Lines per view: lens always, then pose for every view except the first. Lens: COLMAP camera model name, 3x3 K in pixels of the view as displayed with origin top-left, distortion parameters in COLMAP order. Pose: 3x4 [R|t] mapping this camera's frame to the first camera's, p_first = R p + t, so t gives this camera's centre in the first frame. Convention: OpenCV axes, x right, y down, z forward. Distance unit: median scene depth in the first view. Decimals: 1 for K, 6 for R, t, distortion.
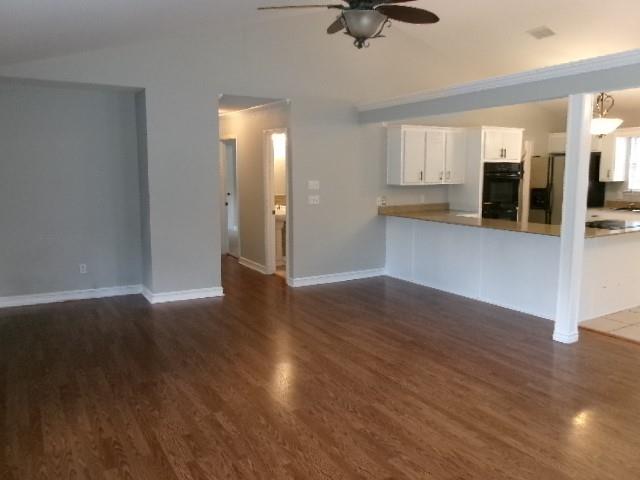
lens RADIAL K [[518.8, 0, 317.1], [0, 518.8, 240.6], [0, 0, 1]] dist [-0.002312, -0.013104]
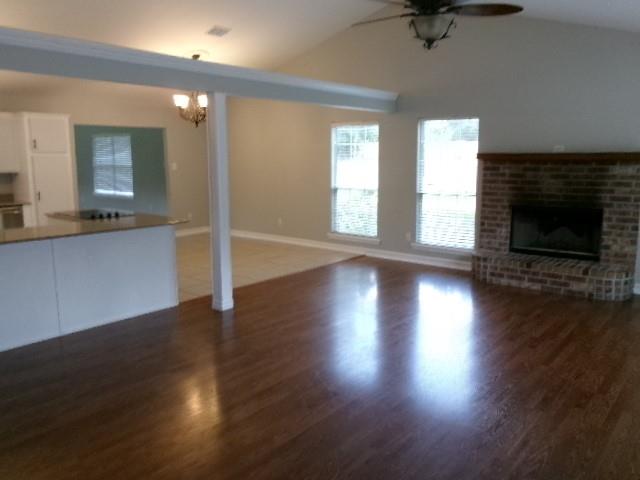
lens RADIAL K [[518.8, 0, 326.7], [0, 518.8, 237.3], [0, 0, 1]] dist [-0.002312, -0.013104]
pose [[-0.363580, -0.136098, 0.921568, -0.630991], [0.127270, 0.972738, 0.193866, -0.149128], [-0.922828, 0.187773, -0.336347, 1.124427]]
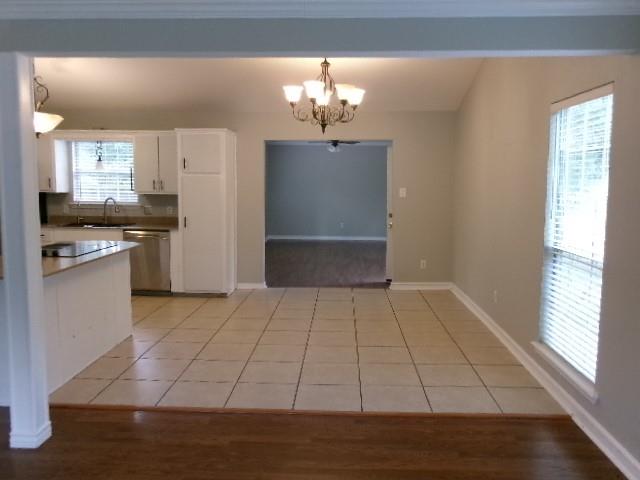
lens RADIAL K [[518.8, 0, 313.9], [0, 518.8, 245.0], [0, 0, 1]] dist [-0.002312, -0.013104]
pose [[0.541363, -0.083647, 0.836617, 0.153846], [0.100923, 0.994309, 0.034108, -0.028559], [-0.834710, 0.065969, 0.546725, 0.341803]]
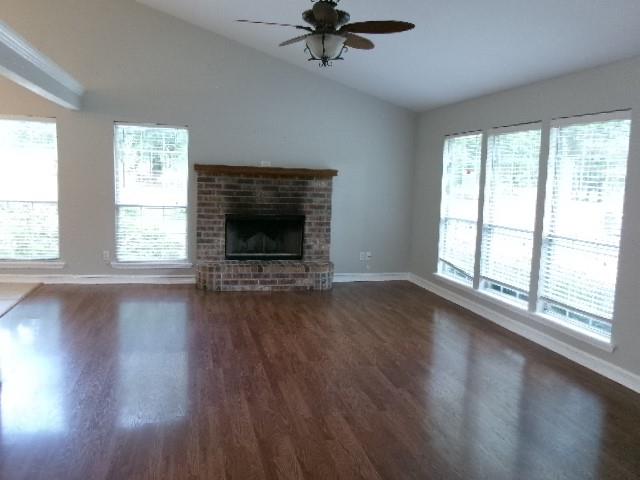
lens RADIAL K [[518.8, 0, 319.6], [0, 518.8, 239.6], [0, 0, 1]] dist [-0.002312, -0.013104]
pose [[-0.961320, -0.066213, 0.267355, -0.164970], [0.000156, 0.970544, 0.240926, -0.184910], [-0.275432, 0.231649, -0.932993, 1.488872]]
